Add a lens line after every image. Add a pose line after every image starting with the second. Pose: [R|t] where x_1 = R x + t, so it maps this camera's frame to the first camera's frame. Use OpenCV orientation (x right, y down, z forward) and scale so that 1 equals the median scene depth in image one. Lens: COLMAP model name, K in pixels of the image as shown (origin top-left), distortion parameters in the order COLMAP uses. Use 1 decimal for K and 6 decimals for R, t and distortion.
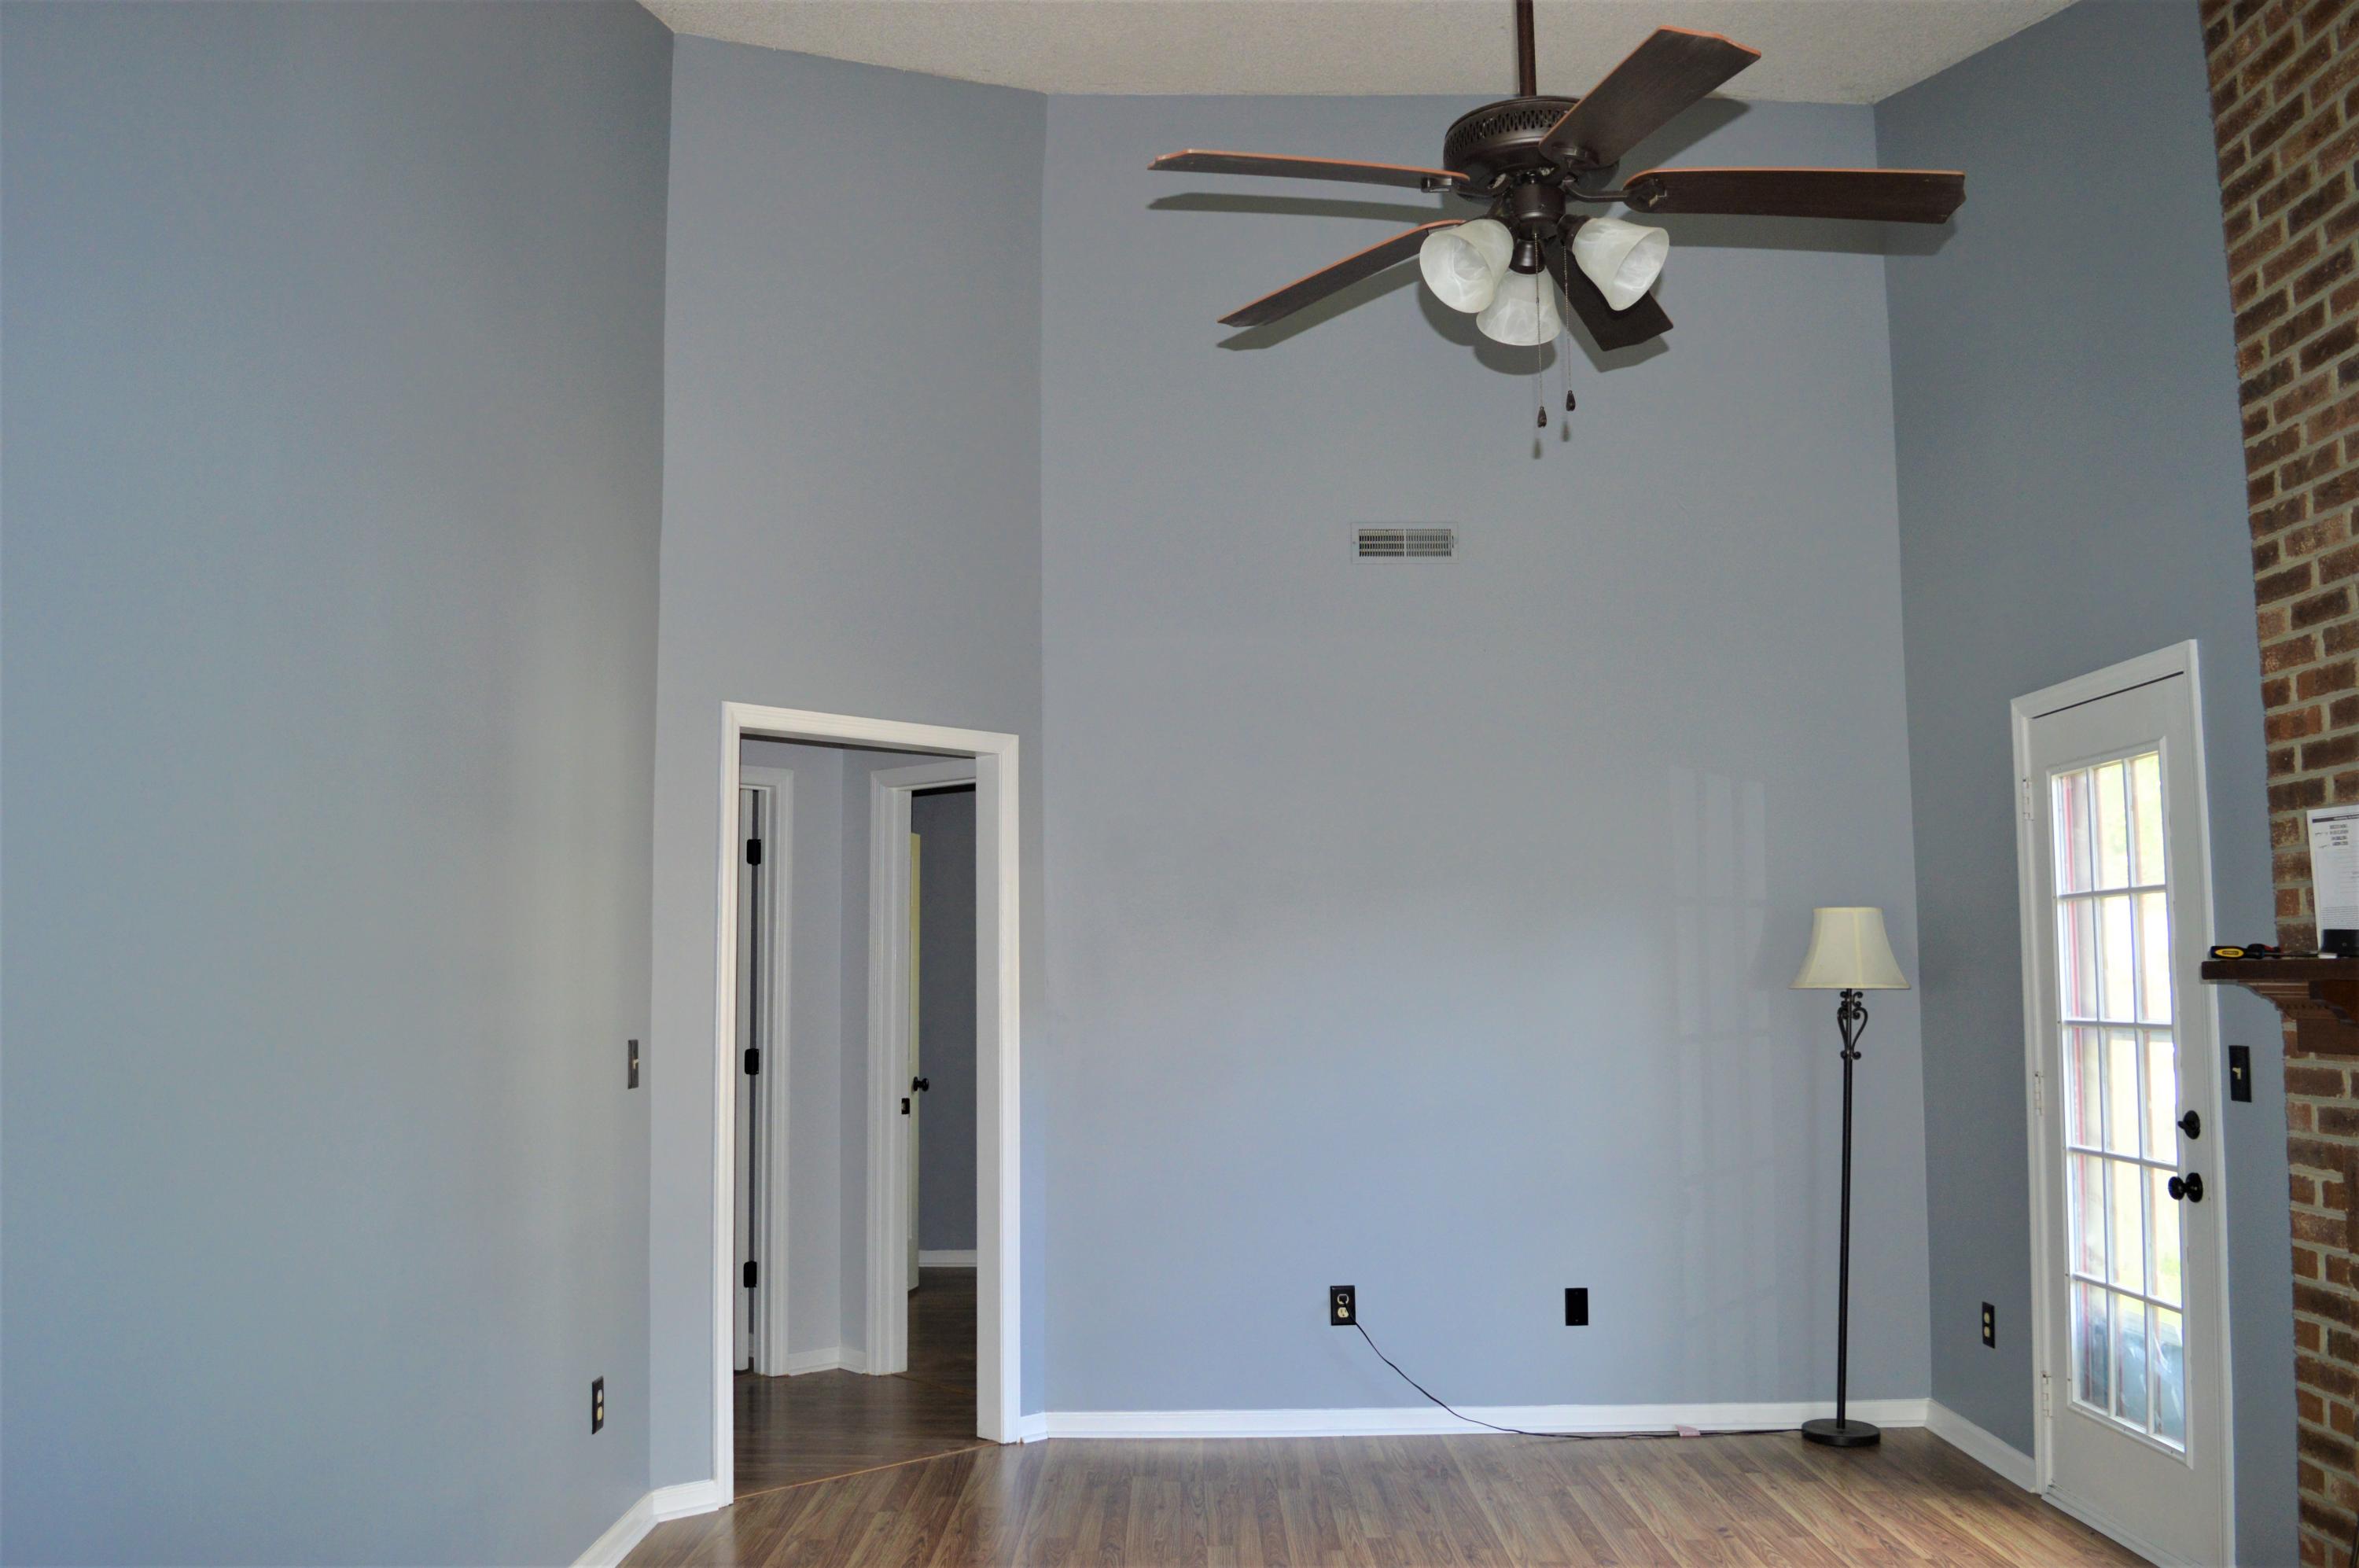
lens RADIAL K [[1868.6, 0, 1179.5], [0, 1868.6, 784.0], [0, 0, 1]] dist [-0.081901, 0.013585]
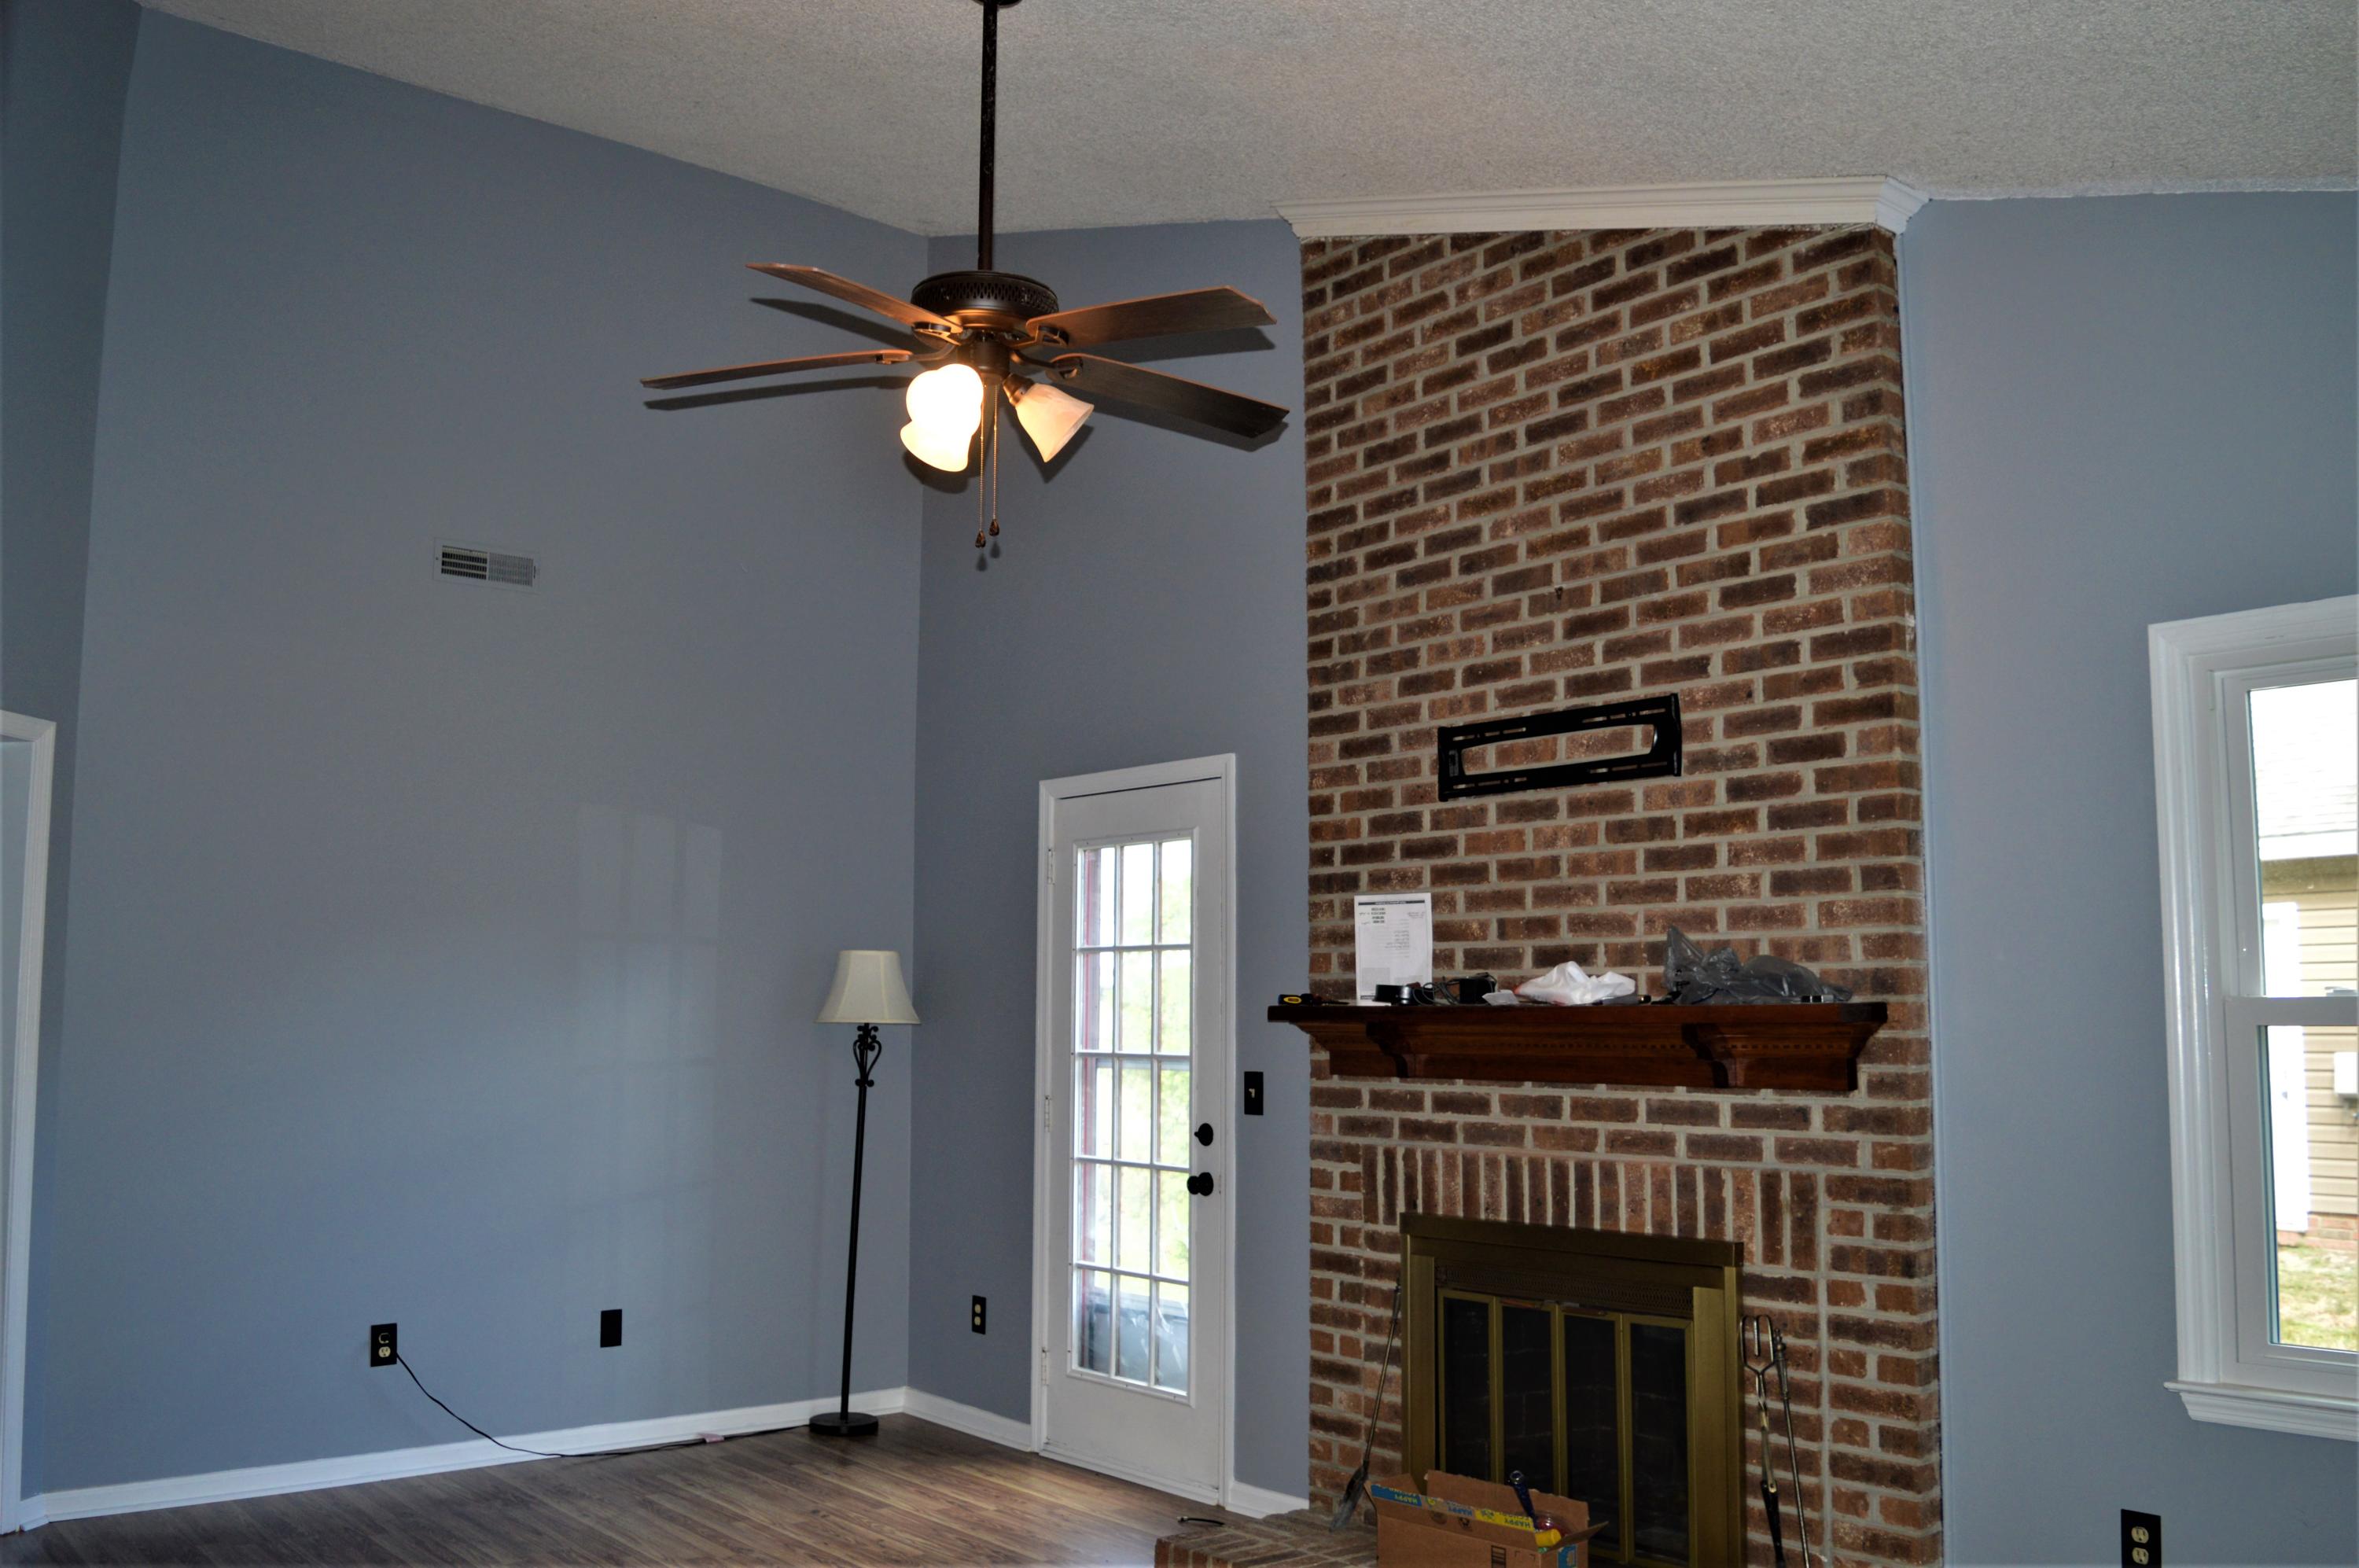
lens RADIAL K [[1940.1, 0, 1179.5], [0, 1940.1, 784.0], [0, 0, 1]] dist [-0.082609, 0.006434]
pose [[0.771400, 0.083204, 0.630887, -0.369248], [-0.074577, 0.996404, -0.040223, -0.000562], [-0.631965, -0.016022, 0.774831, -0.032973]]
